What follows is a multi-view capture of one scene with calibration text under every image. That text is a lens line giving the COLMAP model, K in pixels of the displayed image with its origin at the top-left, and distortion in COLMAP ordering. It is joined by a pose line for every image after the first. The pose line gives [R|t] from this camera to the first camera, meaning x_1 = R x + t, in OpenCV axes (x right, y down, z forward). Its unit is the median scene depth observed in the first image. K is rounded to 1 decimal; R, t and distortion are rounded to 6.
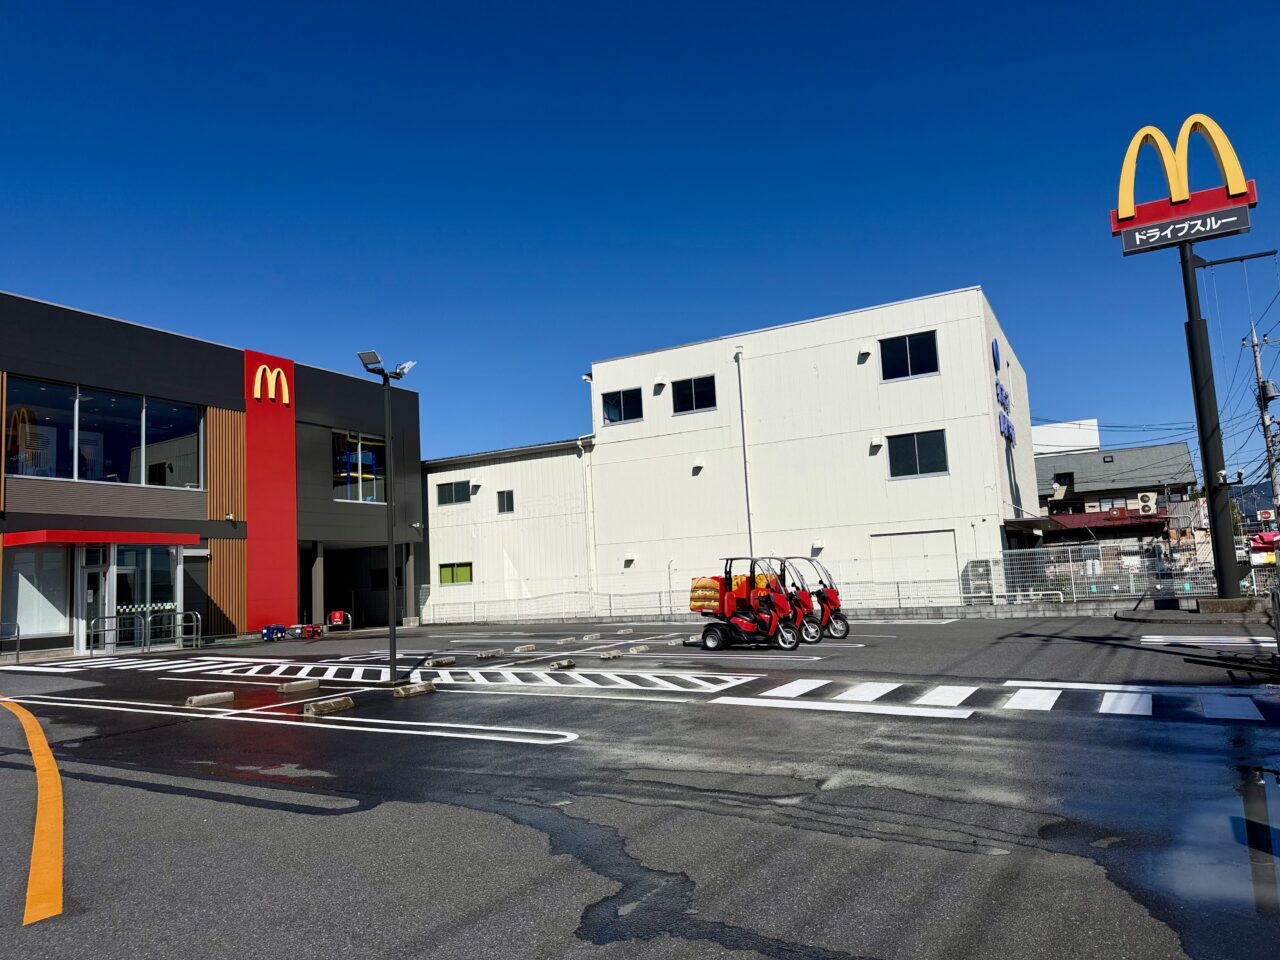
lens RADIAL K [[884.5, 0, 650.0], [0, 884.5, 490.1], [0, 0, 1]] dist [0.059902, -0.051670]
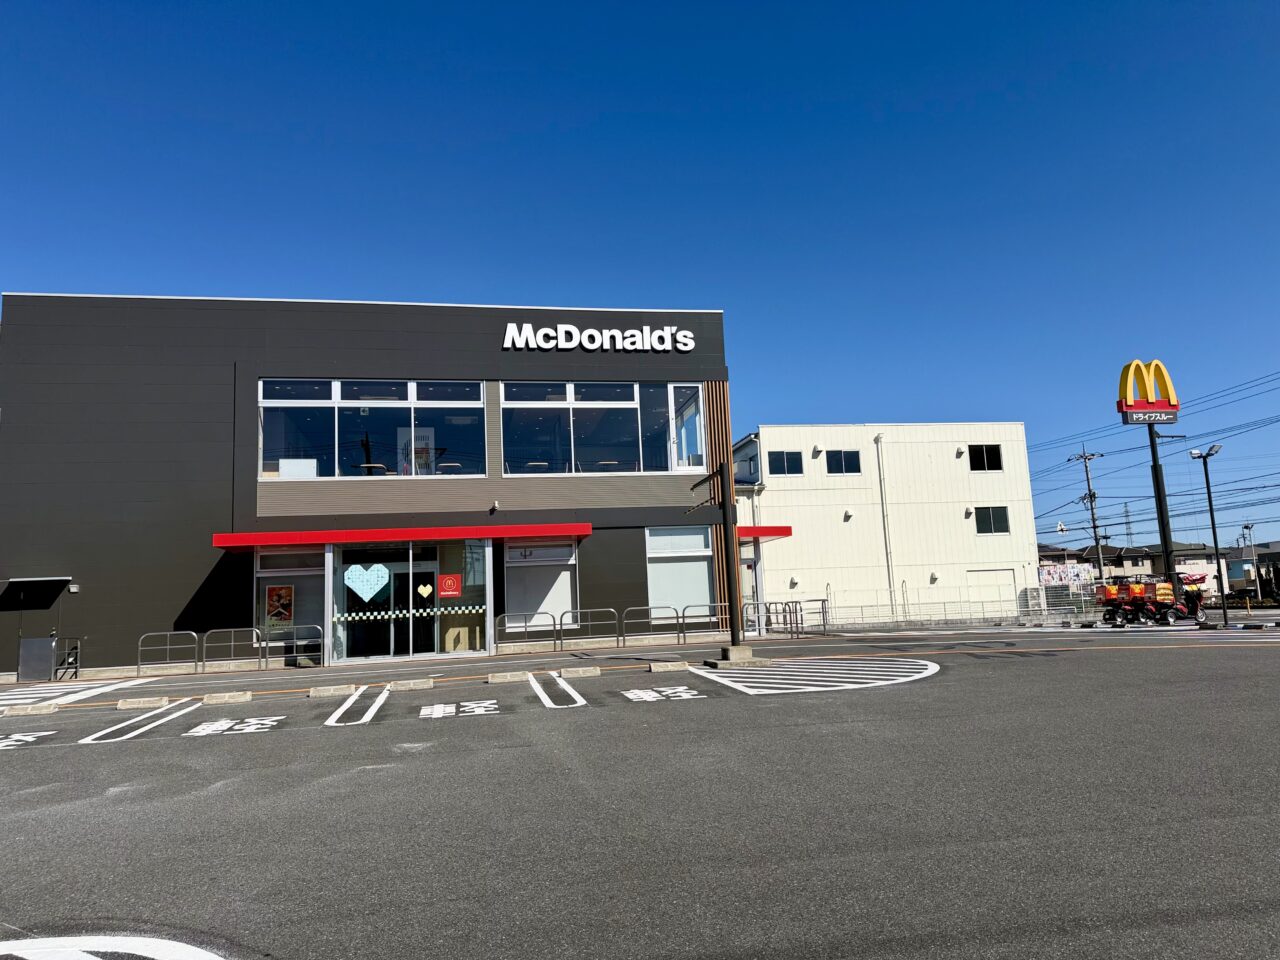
lens RADIAL K [[884.5, 0, 656.8], [0, 884.5, 483.7], [0, 0, 1]] dist [0.059902, -0.051670]
pose [[0.783222, 0.106989, 0.612467, -1.105418], [-0.060660, 0.993533, -0.095984, 0.080816], [-0.618775, 0.038025, 0.784647, 0.117993]]
